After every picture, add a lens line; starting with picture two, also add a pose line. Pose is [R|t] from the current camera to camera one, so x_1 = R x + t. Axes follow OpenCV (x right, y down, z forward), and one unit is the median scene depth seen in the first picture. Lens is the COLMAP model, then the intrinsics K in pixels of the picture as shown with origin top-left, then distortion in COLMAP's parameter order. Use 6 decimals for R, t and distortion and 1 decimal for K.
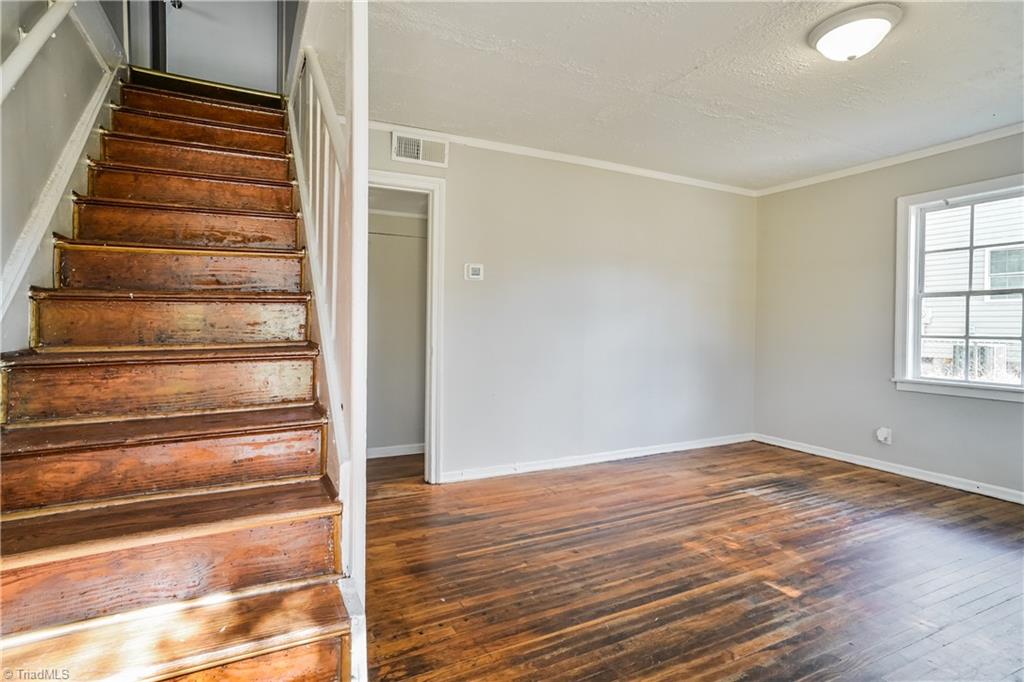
lens RADIAL K [[550.0, 0, 504.5], [0, 550.0, 338.7], [0, 0, 1]] dist [-0.002591, 0.014759]
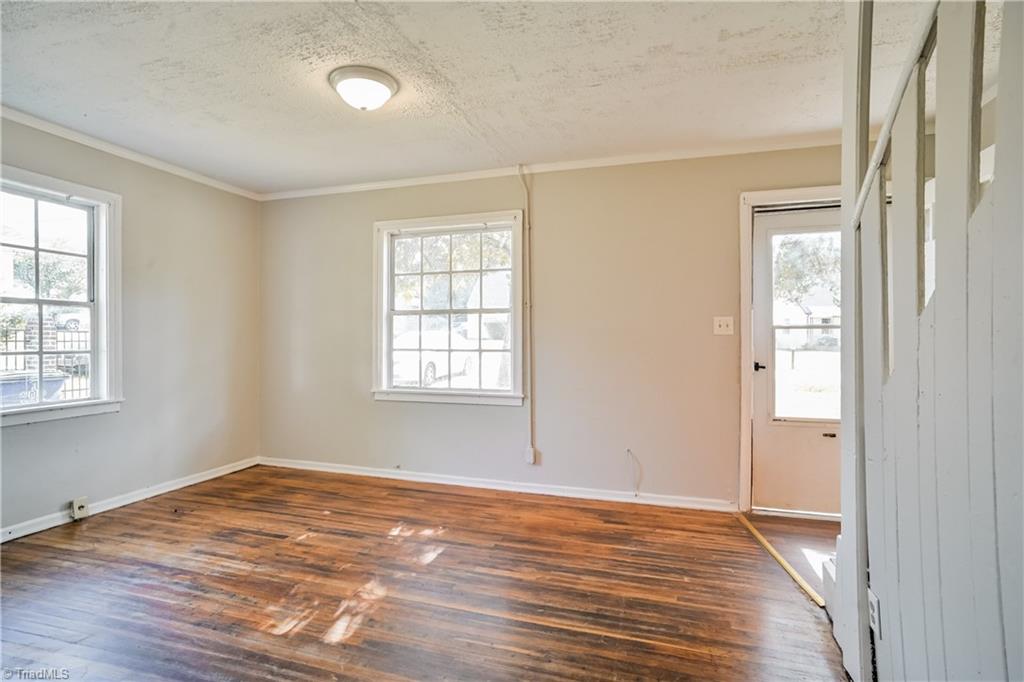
lens RADIAL K [[487.0, 0, 525.3], [0, 487.0, 325.5], [0, 0, 1]] dist [-0.001911, 0.000569]
pose [[-0.730422, 0.015597, 0.682818, -0.322757], [0.005145, 0.999837, -0.017334, -0.039156], [-0.682977, -0.009148, -0.730383, 1.485677]]
